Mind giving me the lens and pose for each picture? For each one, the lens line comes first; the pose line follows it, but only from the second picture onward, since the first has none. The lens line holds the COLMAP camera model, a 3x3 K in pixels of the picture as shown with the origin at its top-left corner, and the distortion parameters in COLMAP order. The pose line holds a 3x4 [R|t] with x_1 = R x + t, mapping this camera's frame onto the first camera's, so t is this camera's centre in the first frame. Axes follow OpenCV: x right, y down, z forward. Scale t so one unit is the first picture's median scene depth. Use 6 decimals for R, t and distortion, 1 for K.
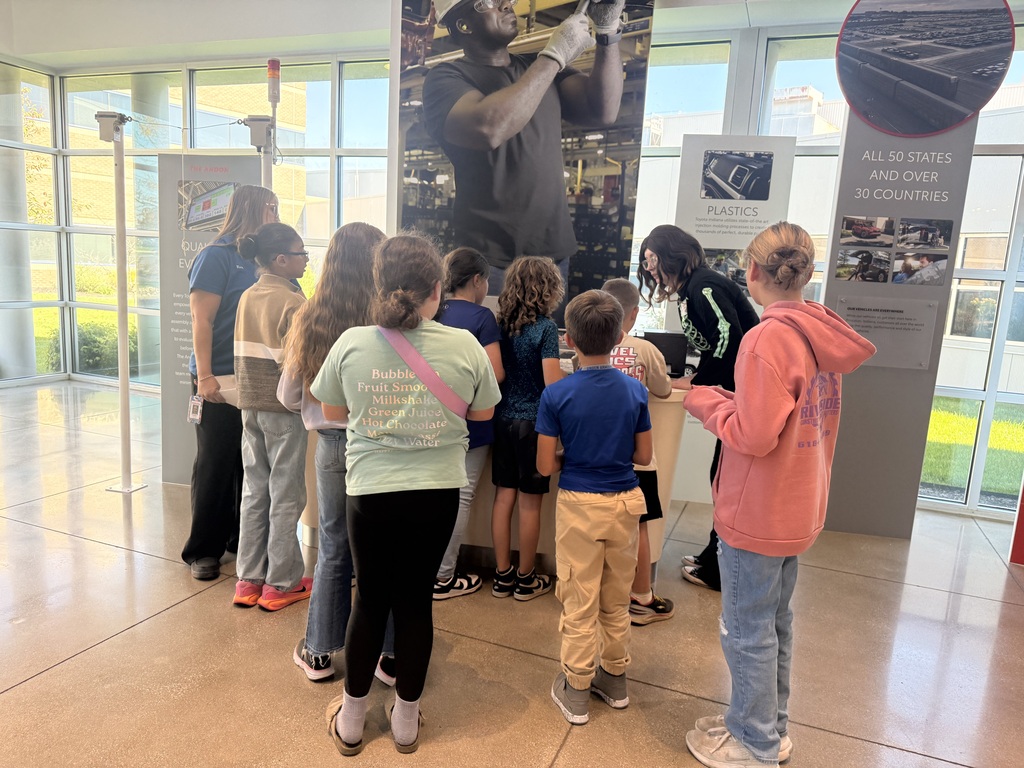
lens RADIAL K [[728.9, 0, 512.7], [0, 728.9, 383.4], [0, 0, 1]] dist [-0.004462, -0.001706]
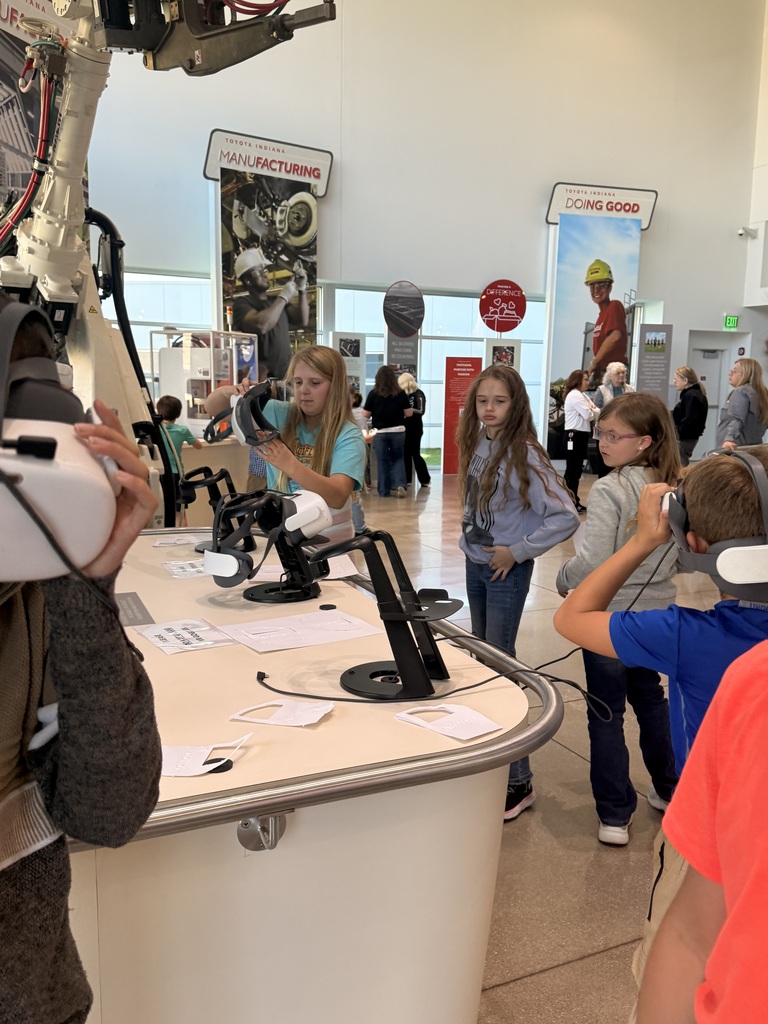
lens RADIAL K [[858.9, 0, 384.0], [0, 858.9, 513.6], [0, 0, 1]] dist [0.000770, 0.000010]
pose [[0.684386, -0.146777, 0.714194, -1.849073], [0.130576, 0.988366, 0.077997, 0.081339], [-0.717333, 0.039877, 0.695589, -1.190711]]
